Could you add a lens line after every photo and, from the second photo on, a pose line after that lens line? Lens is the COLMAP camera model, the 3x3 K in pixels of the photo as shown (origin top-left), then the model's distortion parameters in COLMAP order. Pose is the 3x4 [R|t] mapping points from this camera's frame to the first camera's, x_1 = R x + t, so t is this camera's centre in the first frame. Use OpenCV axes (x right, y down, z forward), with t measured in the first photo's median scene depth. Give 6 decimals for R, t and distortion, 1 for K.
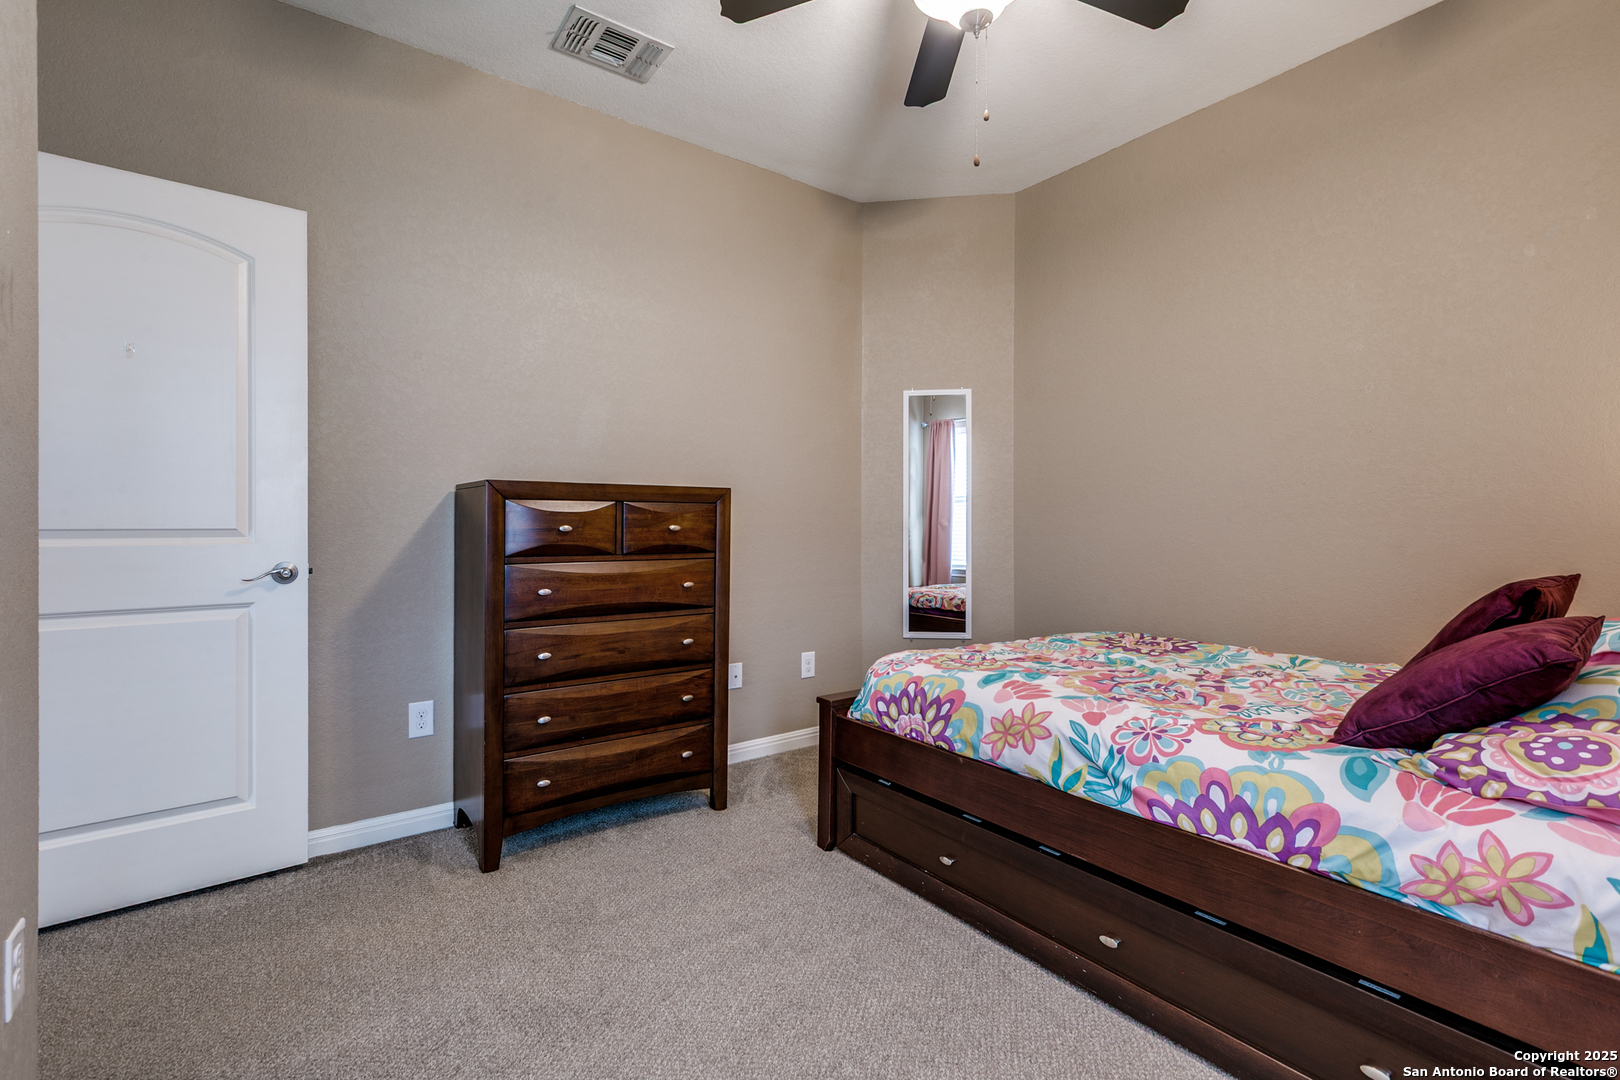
lens RADIAL K [[722.8, 0, 805.8], [0, 722.8, 536.4], [0, 0, 1]] dist [0.001044, -0.000178]
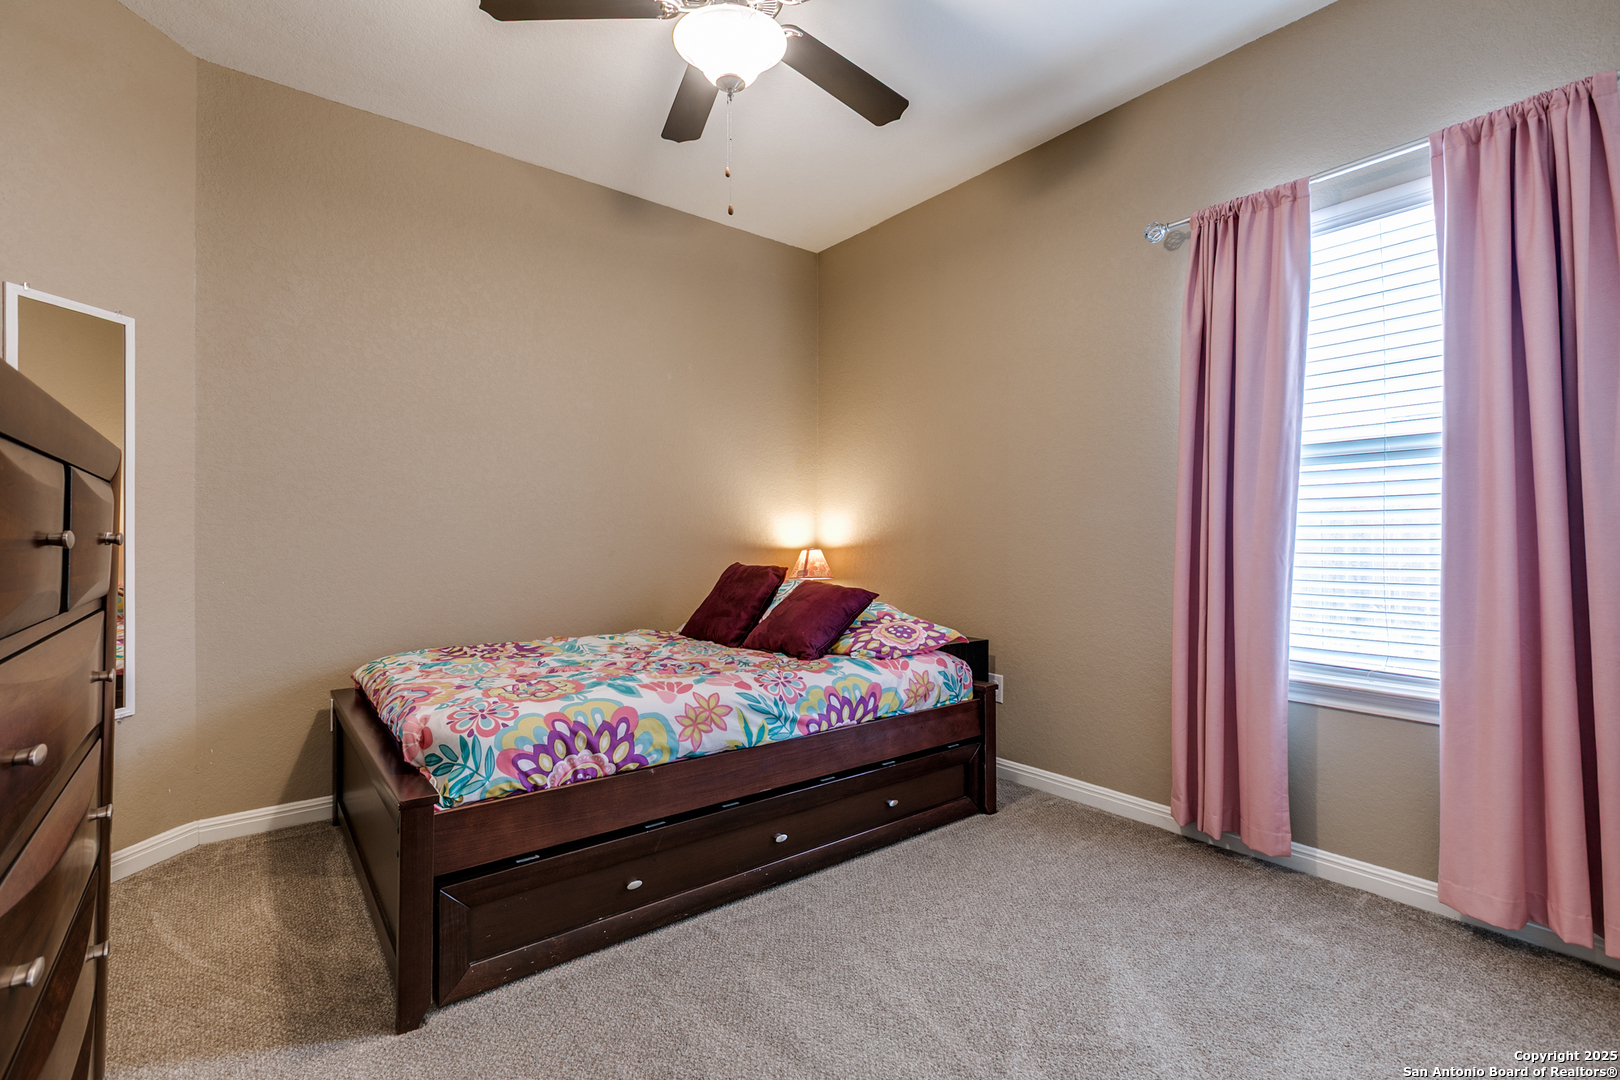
lens RADIAL K [[722.8, 0, 807.0], [0, 722.8, 533.4], [0, 0, 1]] dist [0.001044, -0.000178]
pose [[-0.029620, 0.005544, 0.999546, -0.859574], [0.009957, 0.999937, -0.005251, -0.013770], [-0.999512, 0.009797, -0.029674, 0.878048]]
